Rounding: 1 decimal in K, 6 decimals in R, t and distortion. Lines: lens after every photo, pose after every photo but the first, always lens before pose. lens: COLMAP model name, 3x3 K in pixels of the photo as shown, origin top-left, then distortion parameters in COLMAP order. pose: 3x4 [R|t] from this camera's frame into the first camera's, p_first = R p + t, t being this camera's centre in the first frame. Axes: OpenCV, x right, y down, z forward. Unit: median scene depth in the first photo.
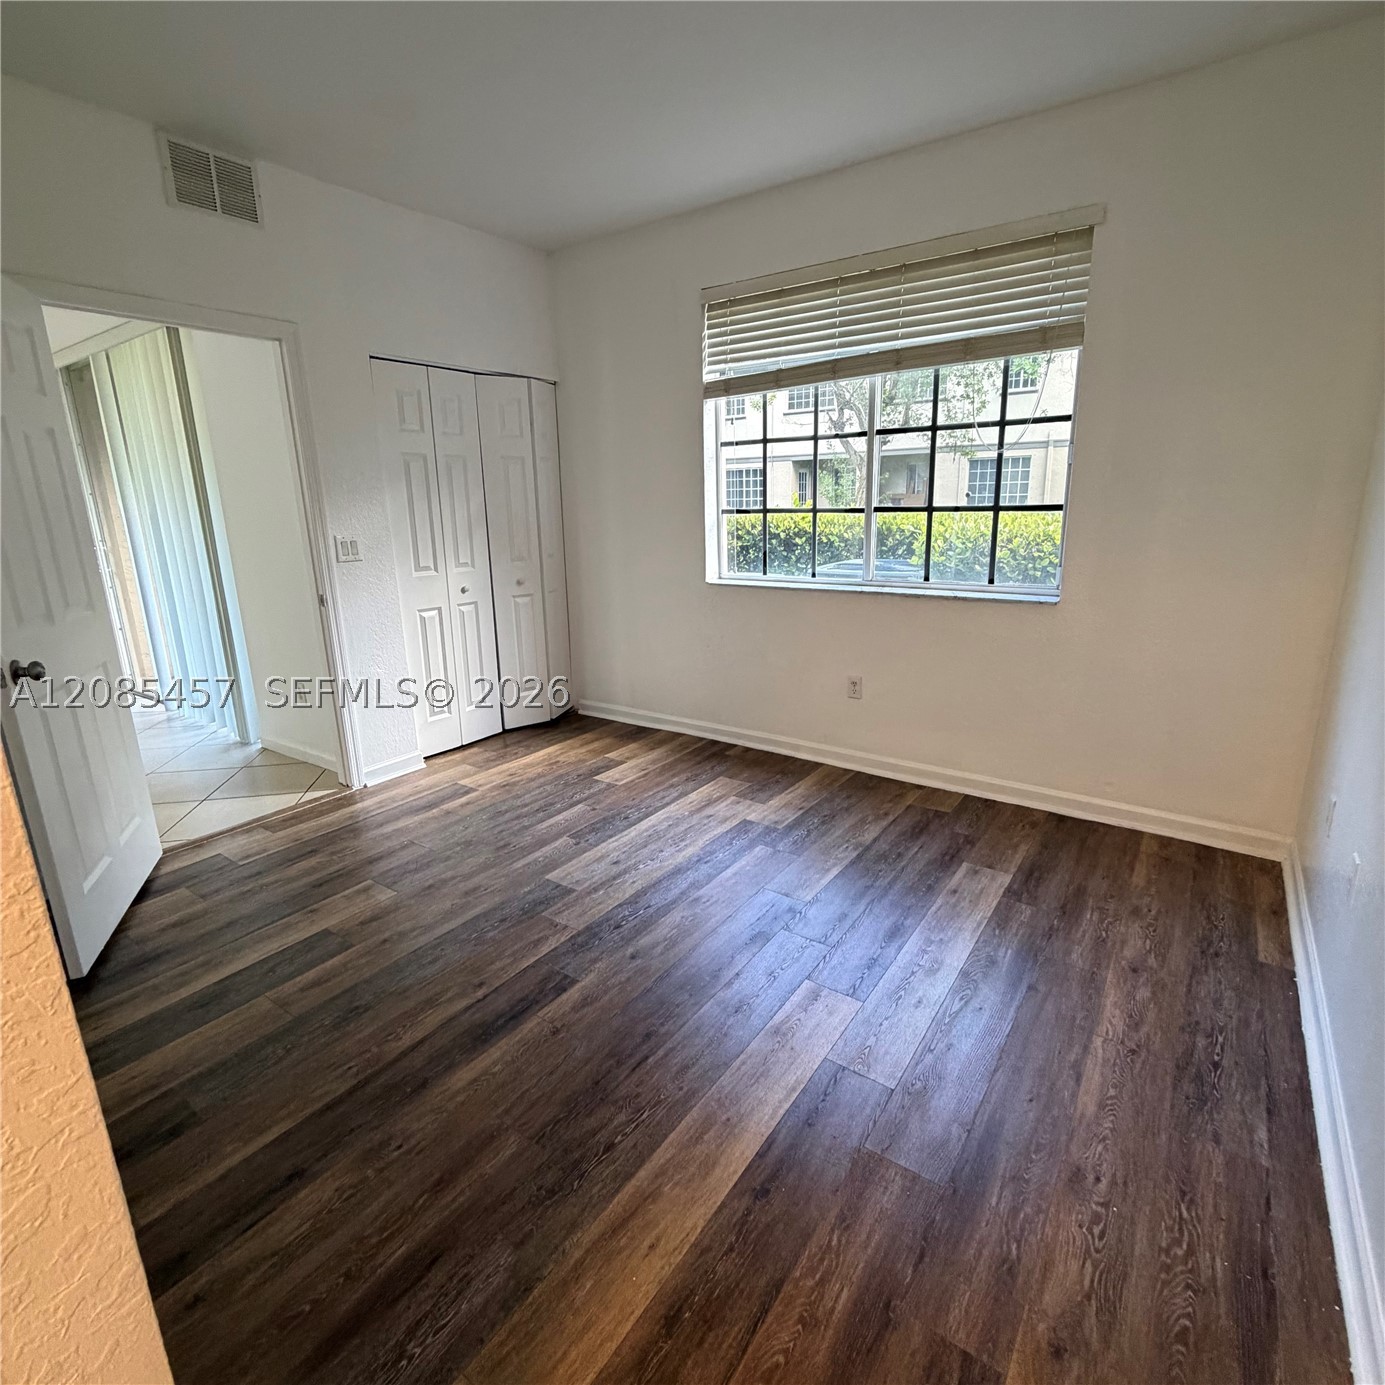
lens RADIAL K [[738.4, 0, 692.3], [0, 738.4, 690.1], [0, 0, 1]] dist [-0.004132, 0.002324]
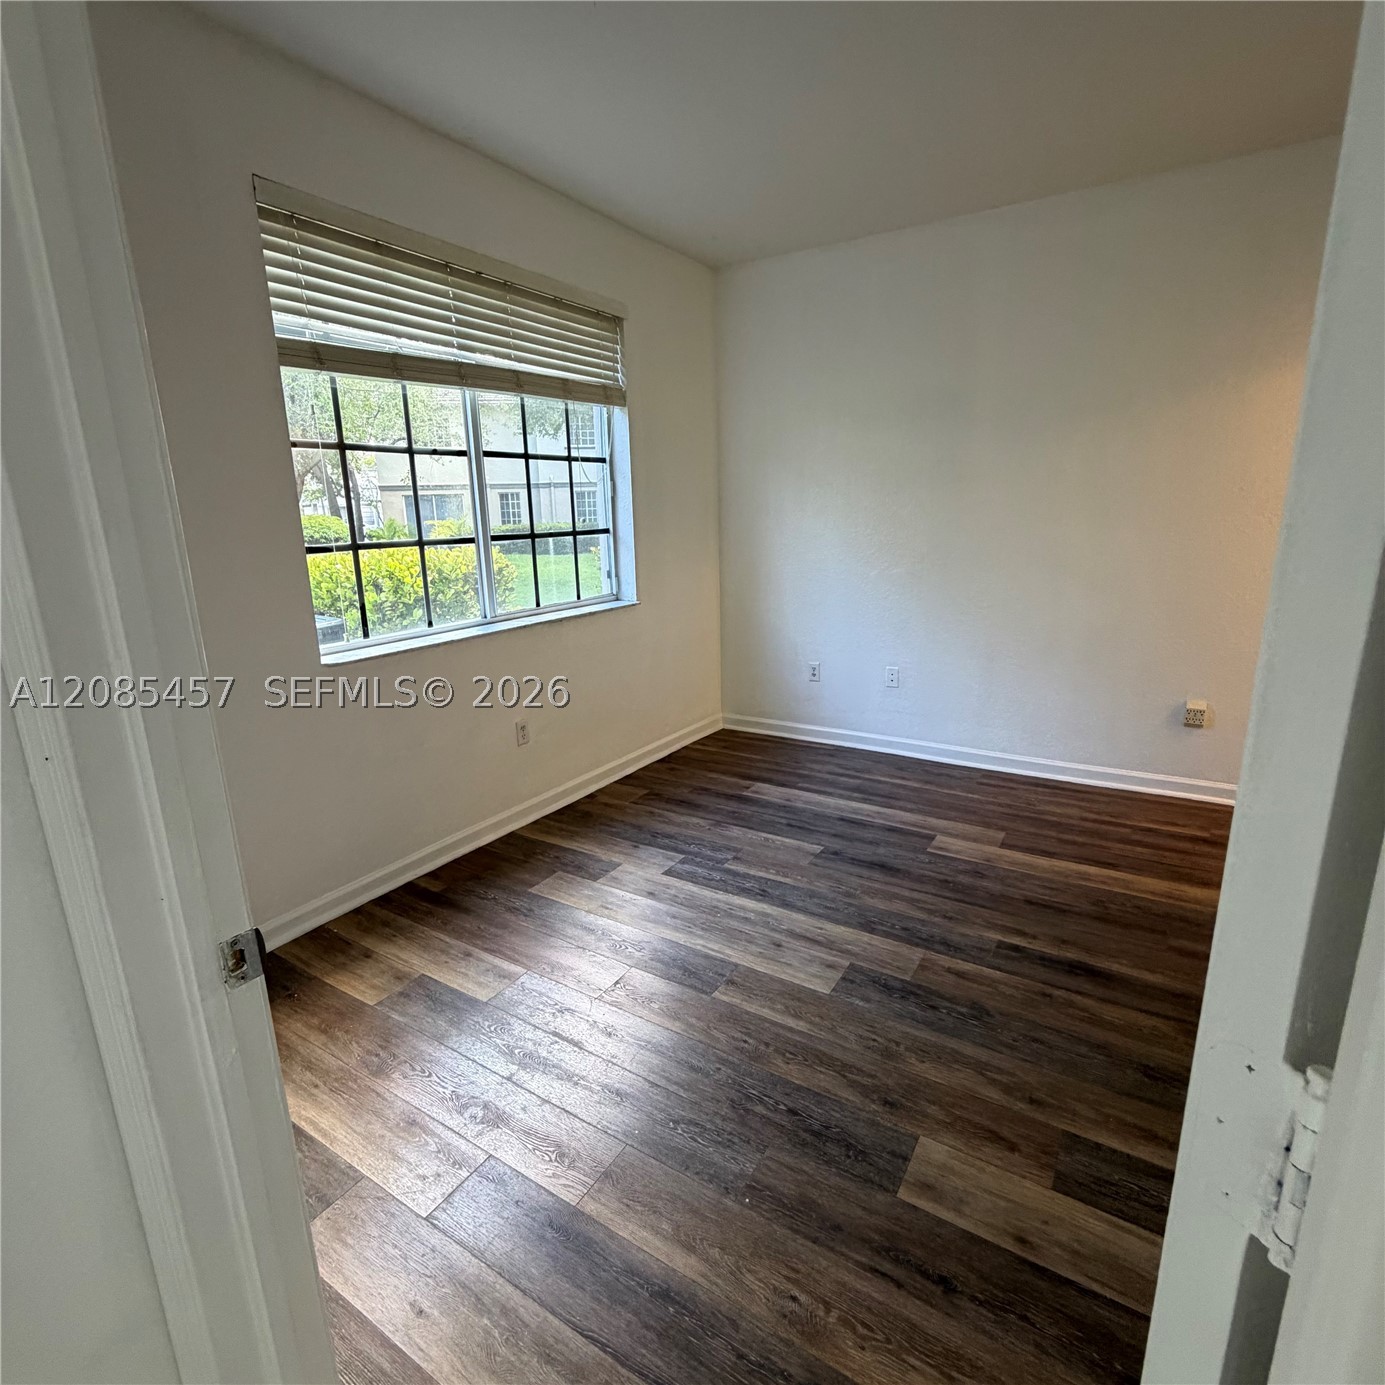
lens RADIAL K [[738.4, 0, 691.5], [0, 738.4, 690.9], [0, 0, 1]] dist [-0.004132, 0.002324]
pose [[-0.055994, -0.221144, 0.973632, -0.747831], [0.274834, 0.934076, 0.227965, -0.226285], [-0.959860, 0.280352, 0.008475, 0.877639]]
